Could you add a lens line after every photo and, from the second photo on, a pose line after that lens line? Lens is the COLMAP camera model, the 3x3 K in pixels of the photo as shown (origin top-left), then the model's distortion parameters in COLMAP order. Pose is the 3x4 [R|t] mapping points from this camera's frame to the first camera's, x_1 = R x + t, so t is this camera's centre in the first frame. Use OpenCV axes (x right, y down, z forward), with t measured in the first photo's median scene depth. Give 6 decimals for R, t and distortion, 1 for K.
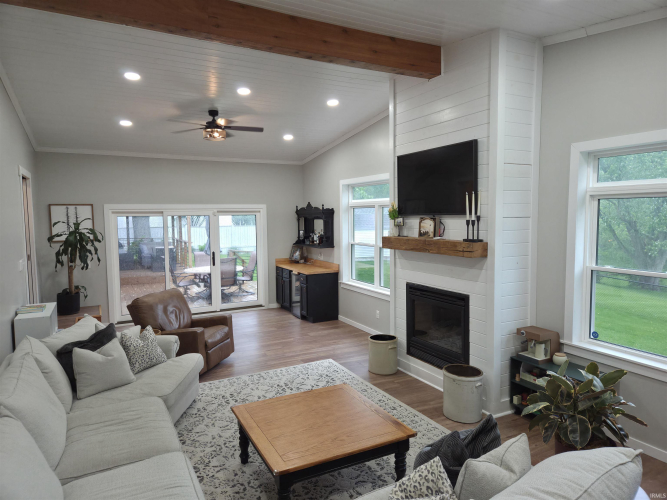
lens RADIAL K [[445.3, 0, 331.9], [0, 445.3, 251.8], [0, 0, 1]] dist [0.067868, -0.061554]
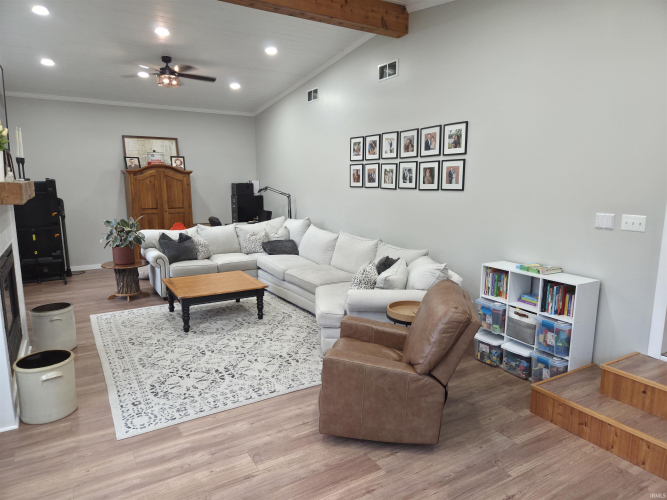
lens RADIAL K [[445.3, 0, 331.9], [0, 445.3, 251.8], [0, 0, 1]] dist [0.067868, -0.061554]
pose [[-0.998563, 0.015556, -0.051277, -0.216712], [0.002584, 0.969800, 0.243889, -0.080884], [0.053522, 0.243406, -0.968447, 1.458563]]
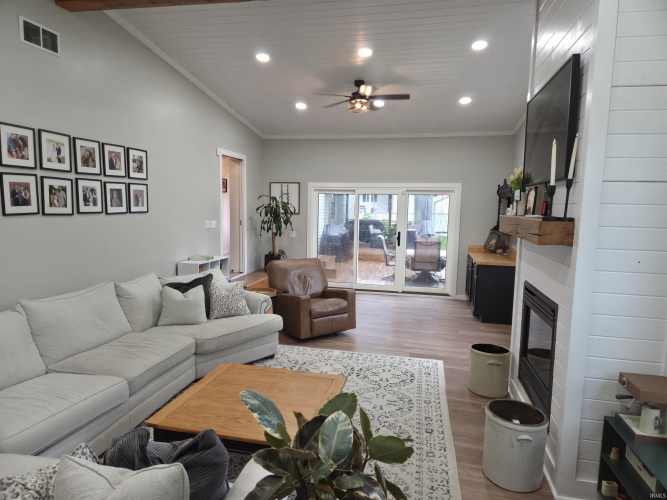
lens RADIAL K [[438.3, 0, 325.2], [0, 438.3, 261.2], [0, 0, 1]] dist [0.065003, -0.064310]
pose [[0.761119, 0.111382, -0.638978, 0.343196], [-0.084719, 0.993777, 0.072316, 0.011862], [0.643056, -0.000907, 0.765819, 0.222823]]
